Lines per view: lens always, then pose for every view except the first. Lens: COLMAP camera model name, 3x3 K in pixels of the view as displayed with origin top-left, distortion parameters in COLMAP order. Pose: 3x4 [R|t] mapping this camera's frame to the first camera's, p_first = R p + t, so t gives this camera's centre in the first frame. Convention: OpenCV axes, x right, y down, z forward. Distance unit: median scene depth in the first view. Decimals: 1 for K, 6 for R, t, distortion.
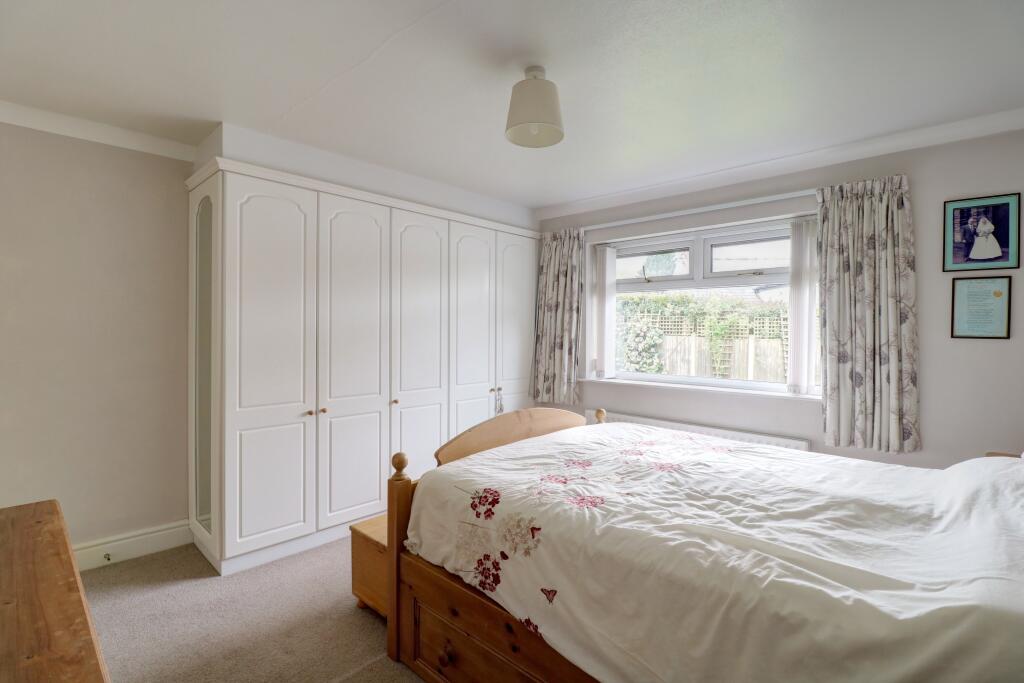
lens RADIAL K [[479.5, 0, 516.1], [0, 479.5, 332.7], [0, 0, 1]] dist [-0.001425, -0.000848]
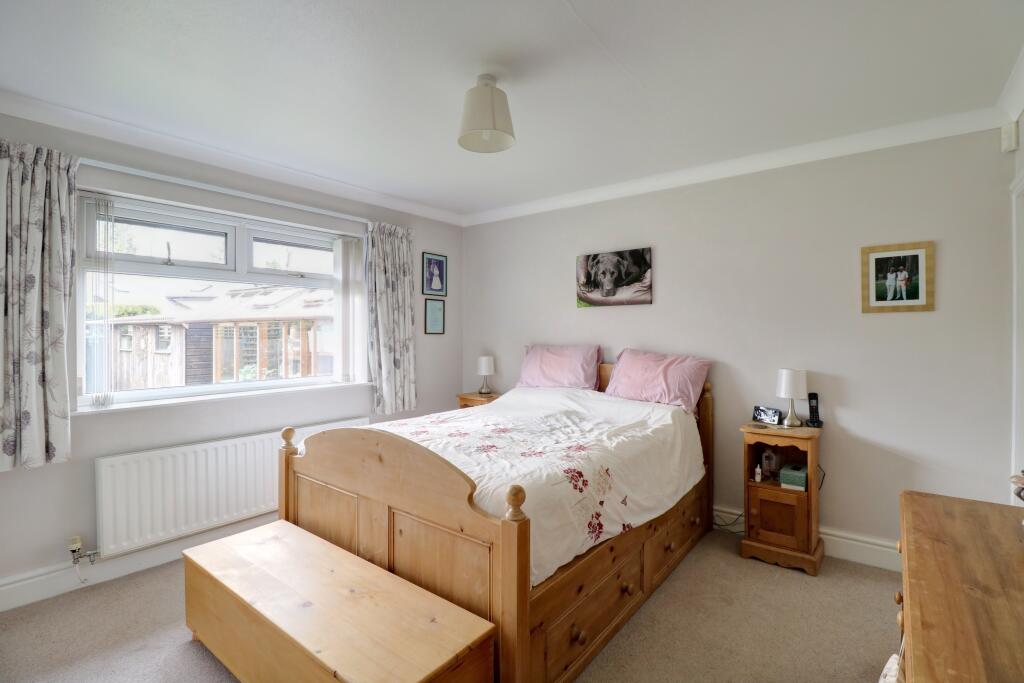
lens RADIAL K [[479.5, 0, 516.1], [0, 479.5, 332.7], [0, 0, 1]] dist [-0.001425, -0.000848]
pose [[-0.085638, -0.010292, 0.996273, -0.767413], [0.006051, 0.999923, 0.010849, -0.008991], [-0.996308, 0.006957, -0.085569, 0.790099]]
